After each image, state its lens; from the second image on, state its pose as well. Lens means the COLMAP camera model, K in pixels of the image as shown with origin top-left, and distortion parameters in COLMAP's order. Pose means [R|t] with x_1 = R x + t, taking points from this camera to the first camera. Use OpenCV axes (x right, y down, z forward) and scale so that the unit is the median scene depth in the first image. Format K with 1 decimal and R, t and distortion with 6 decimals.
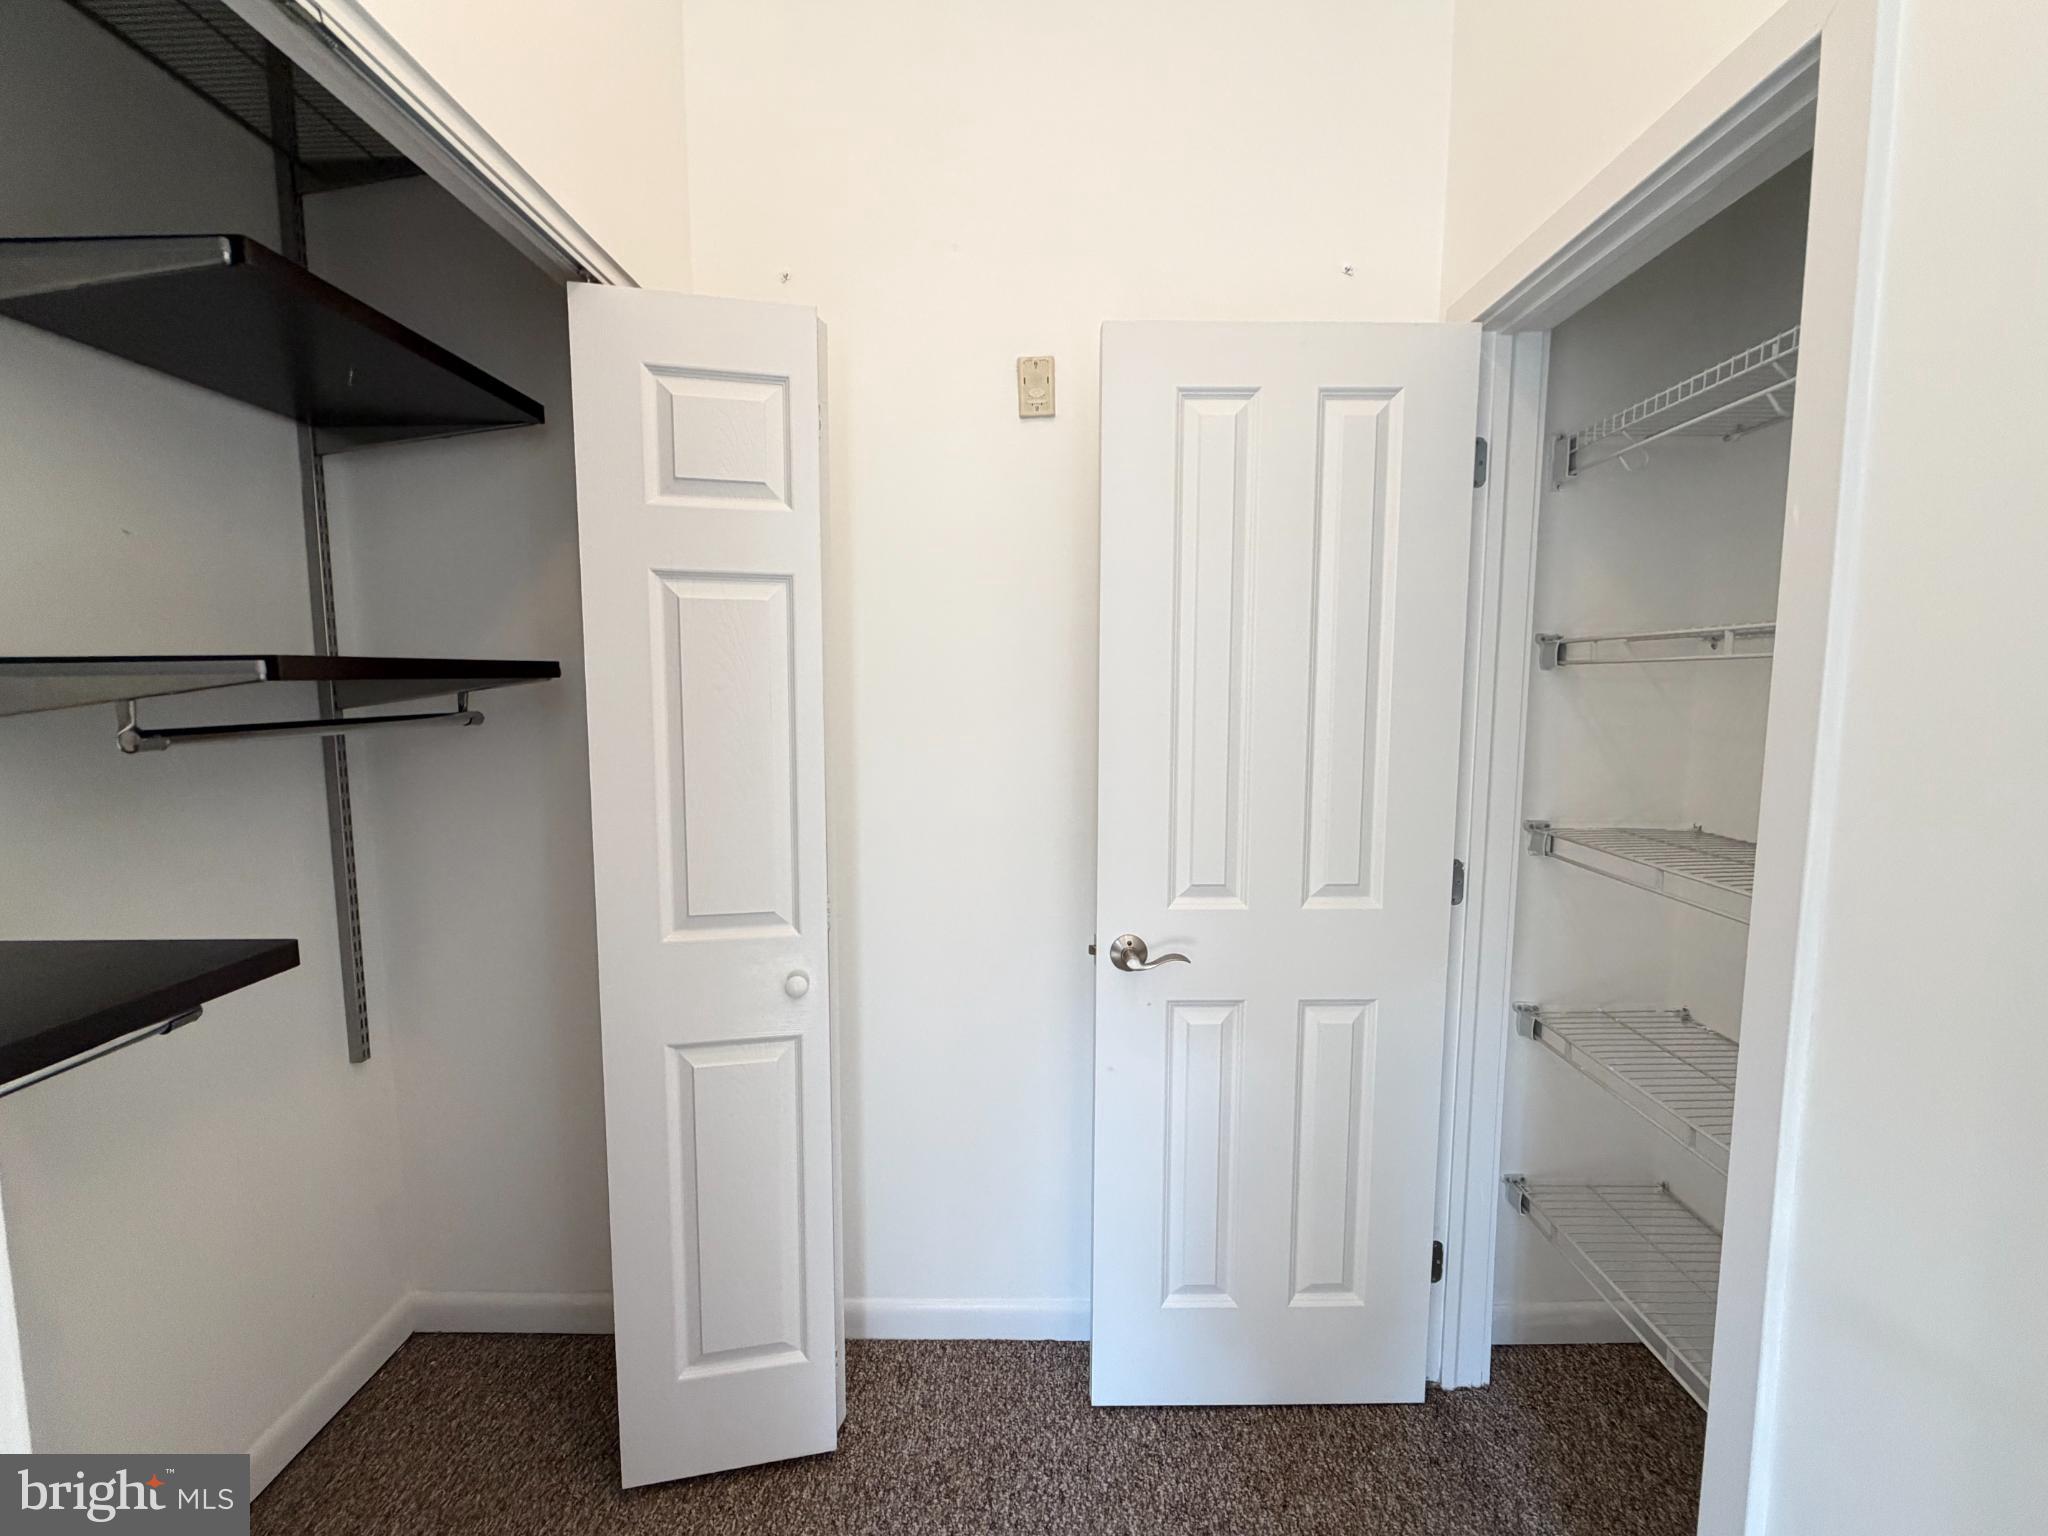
lens RADIAL K [[823.4, 0, 1024.0], [0, 823.4, 768.0], [0, 0, 1]] dist [-0.000664, 0.000156]
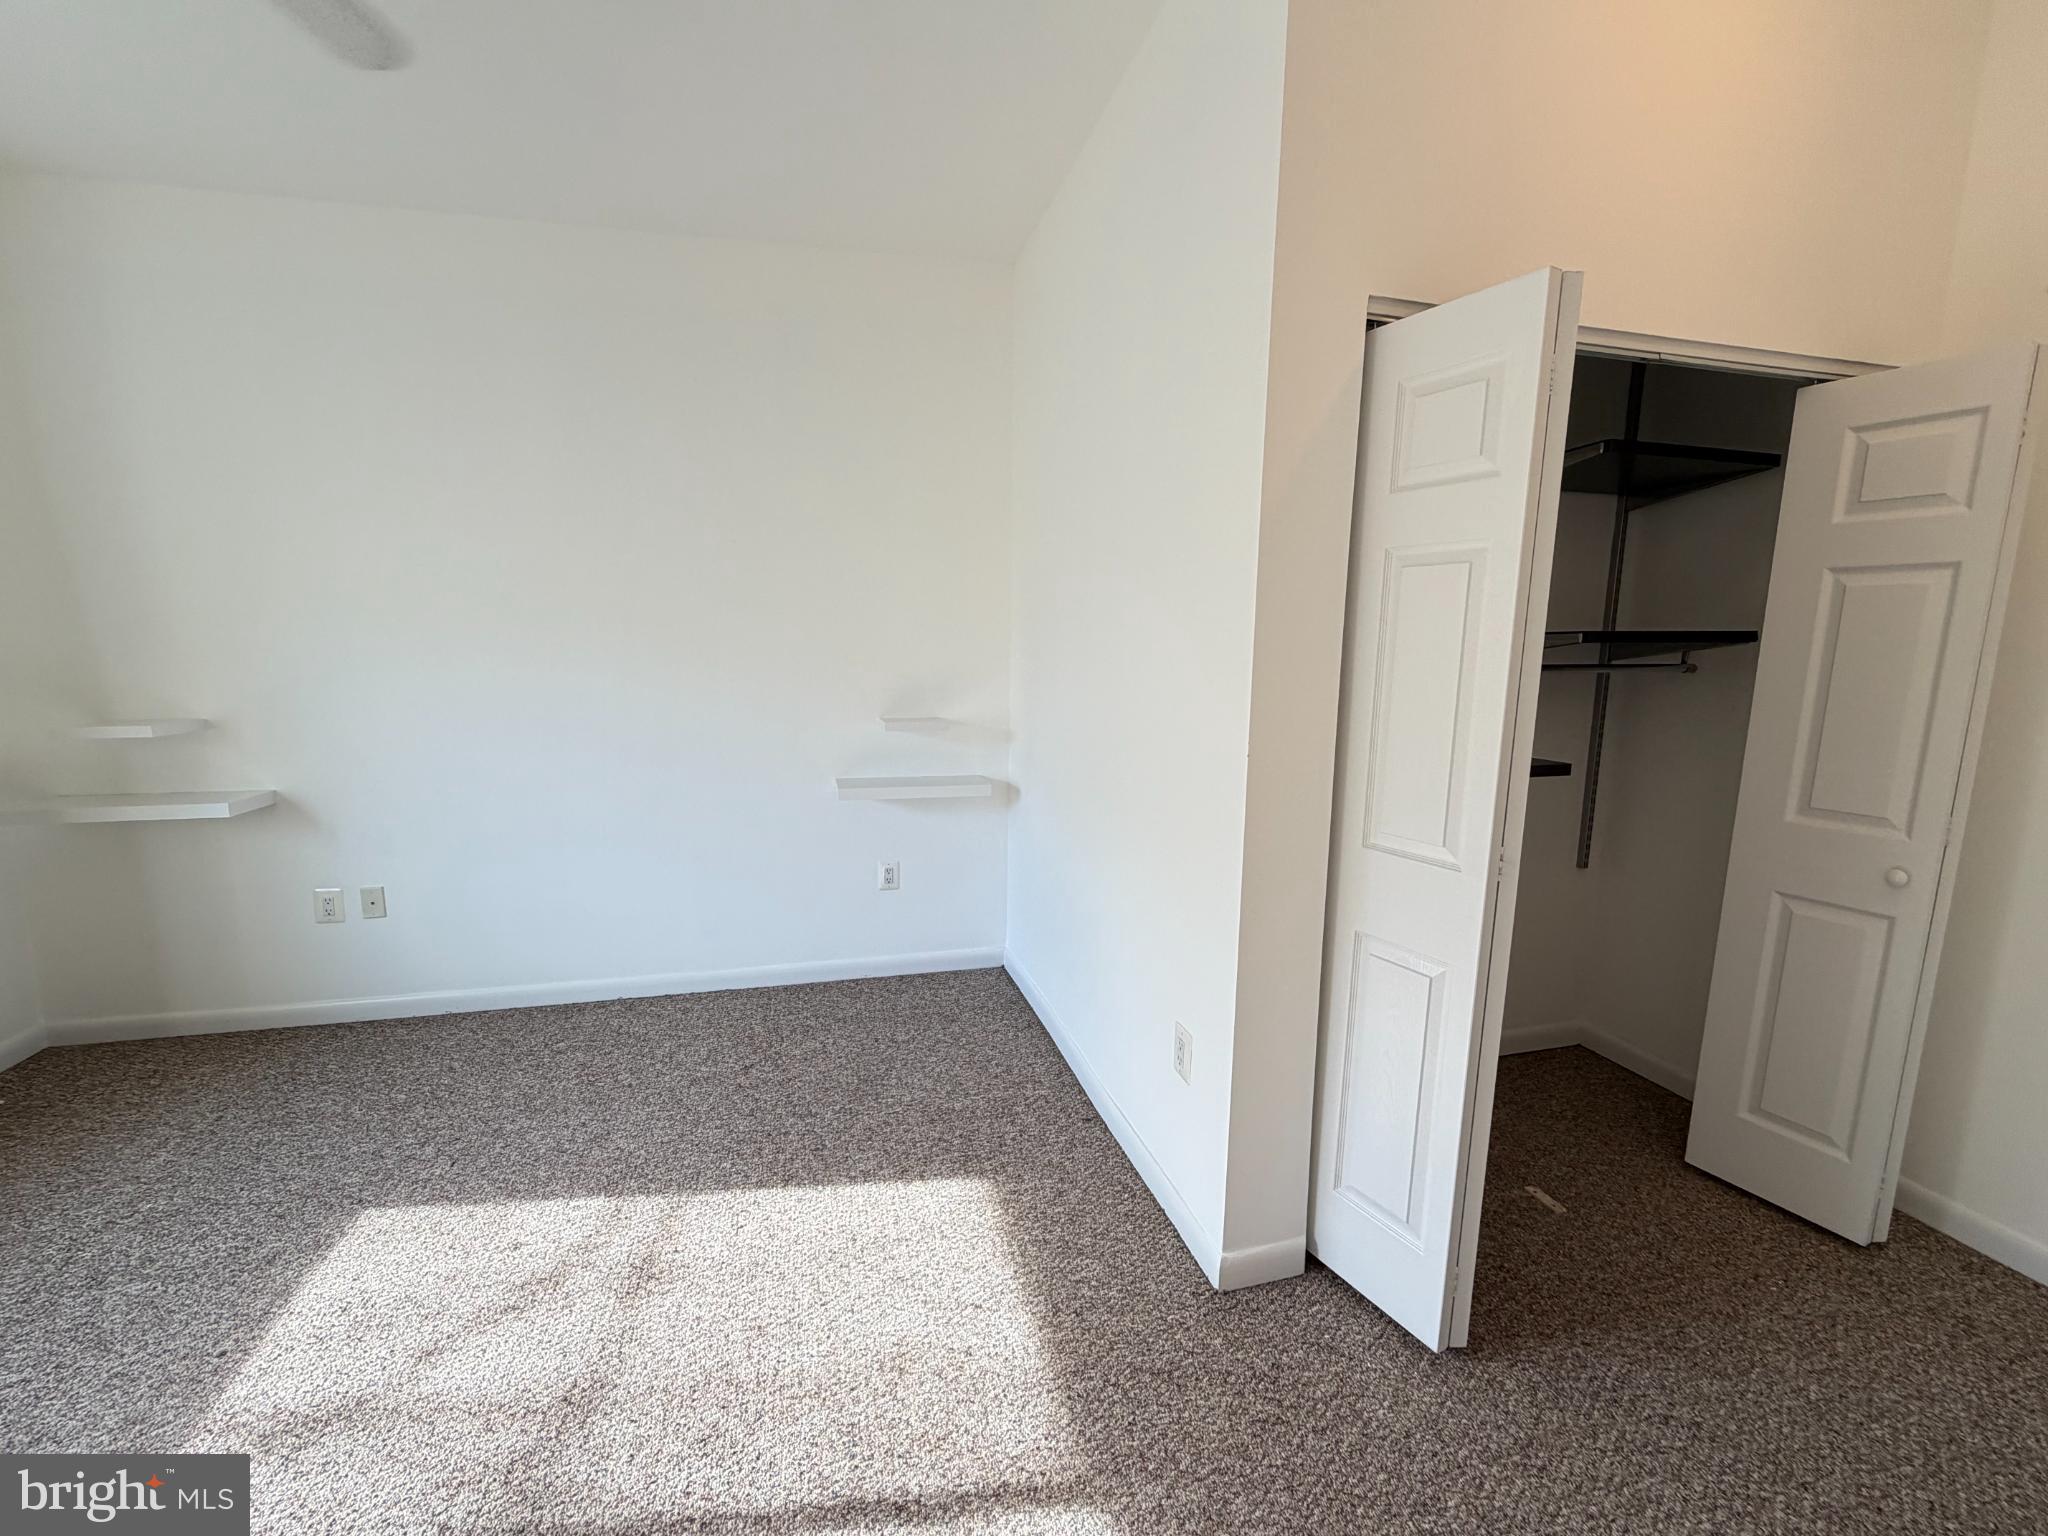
lens RADIAL K [[823.4, 0, 1024.0], [0, 823.4, 768.0], [0, 0, 1]] dist [-0.000664, 0.000156]
pose [[0.261407, 0.145448, -0.954207, 0.554434], [-0.103752, 0.987088, 0.122037, 0.071664], [0.959636, 0.067100, 0.273122, -0.668214]]
